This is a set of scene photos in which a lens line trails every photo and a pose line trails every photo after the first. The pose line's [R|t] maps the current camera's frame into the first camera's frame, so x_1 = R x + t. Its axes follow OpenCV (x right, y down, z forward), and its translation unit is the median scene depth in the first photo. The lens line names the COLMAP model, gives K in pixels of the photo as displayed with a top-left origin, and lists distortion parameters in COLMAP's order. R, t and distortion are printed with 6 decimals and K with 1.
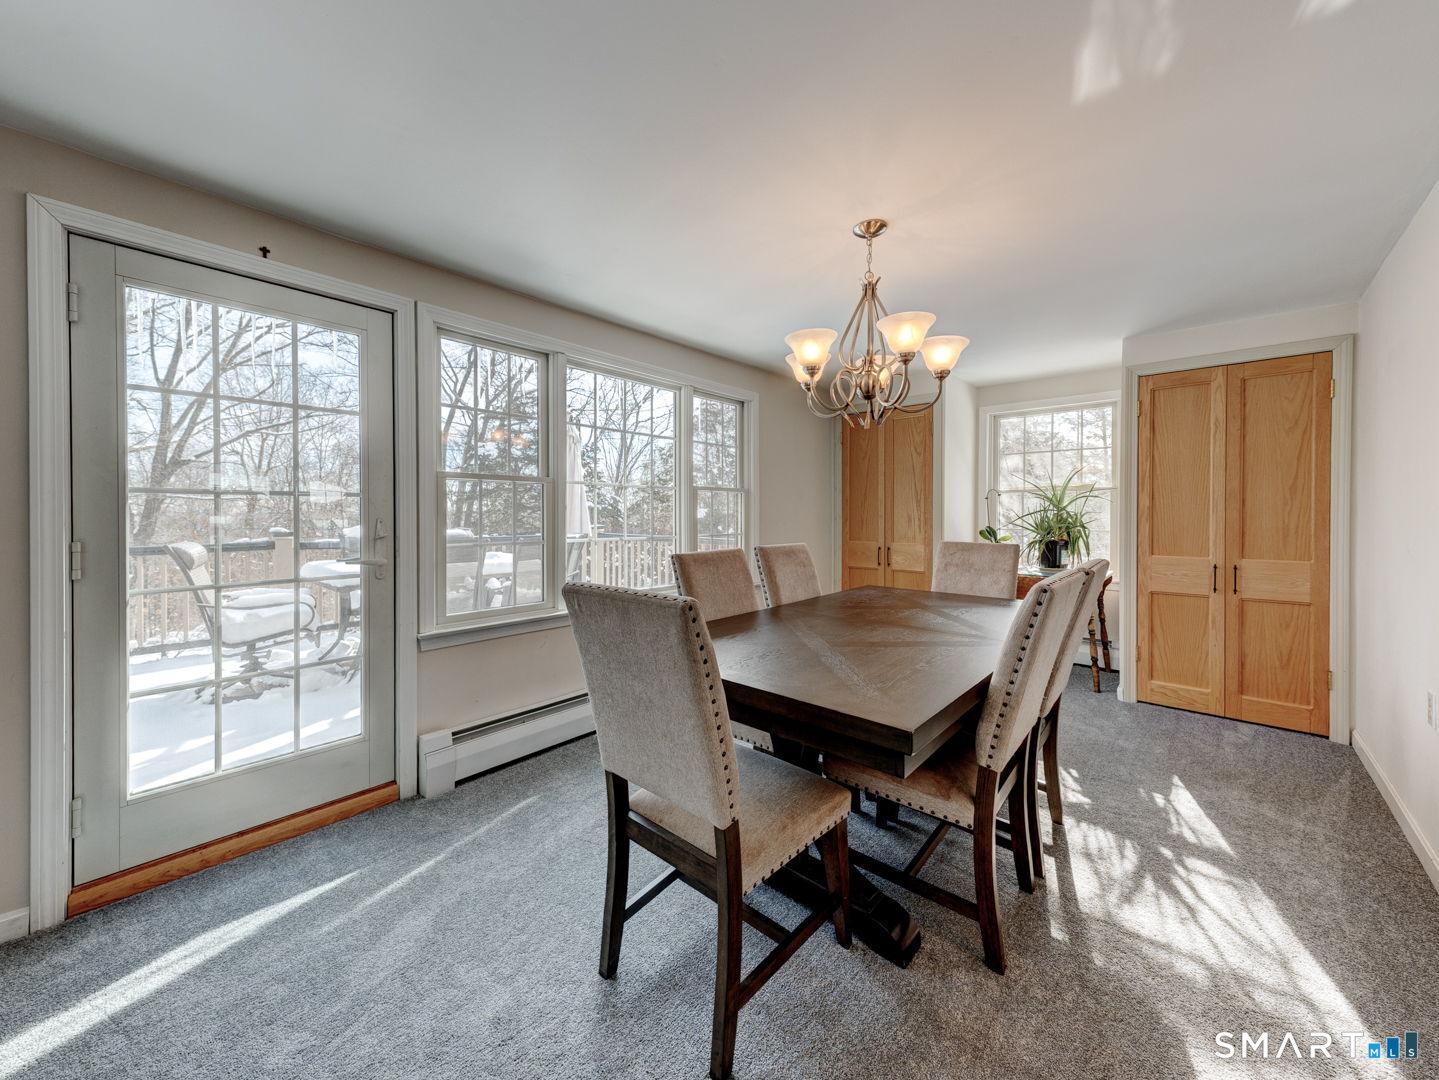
lens RADIAL K [[624.7, 0, 727.3], [0, 624.7, 533.3], [0, 0, 1]] dist [-0.000965, -0.000283]
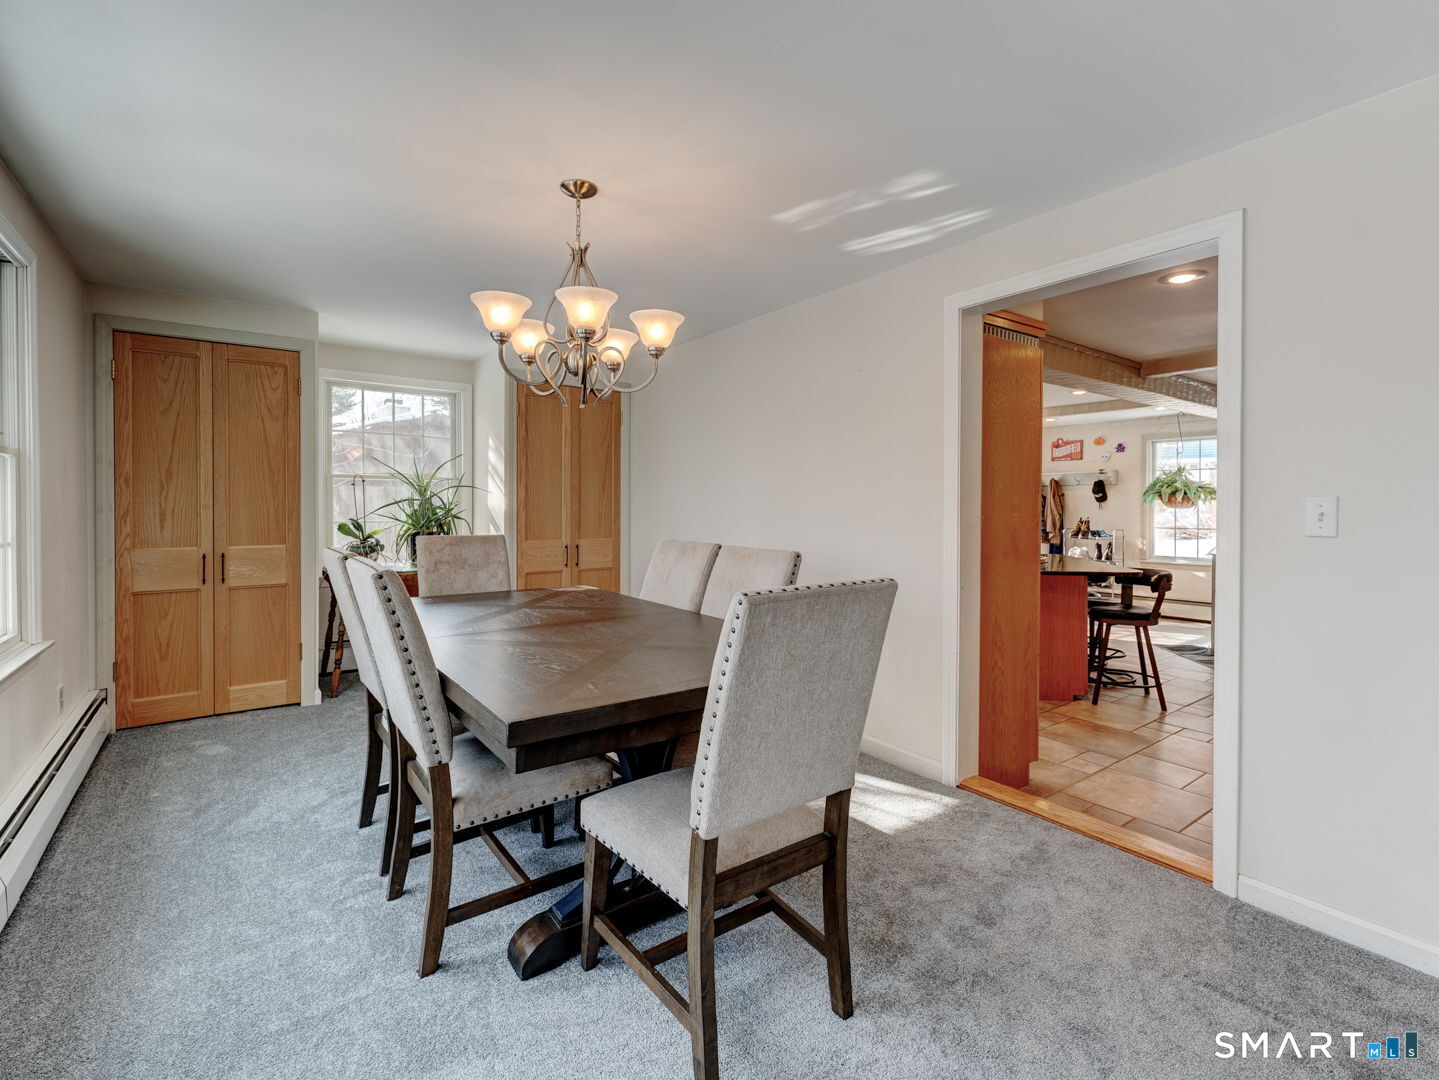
lens RADIAL K [[670.2, 0, 722.7], [0, 670.2, 513.3], [0, 0, 1]] dist [-0.000554, -0.000156]
pose [[0.120378, -0.009570, 0.992682, -0.533304], [0.017739, 0.999815, 0.007488, -0.018816], [-0.992570, 0.016707, 0.120526, 0.521067]]
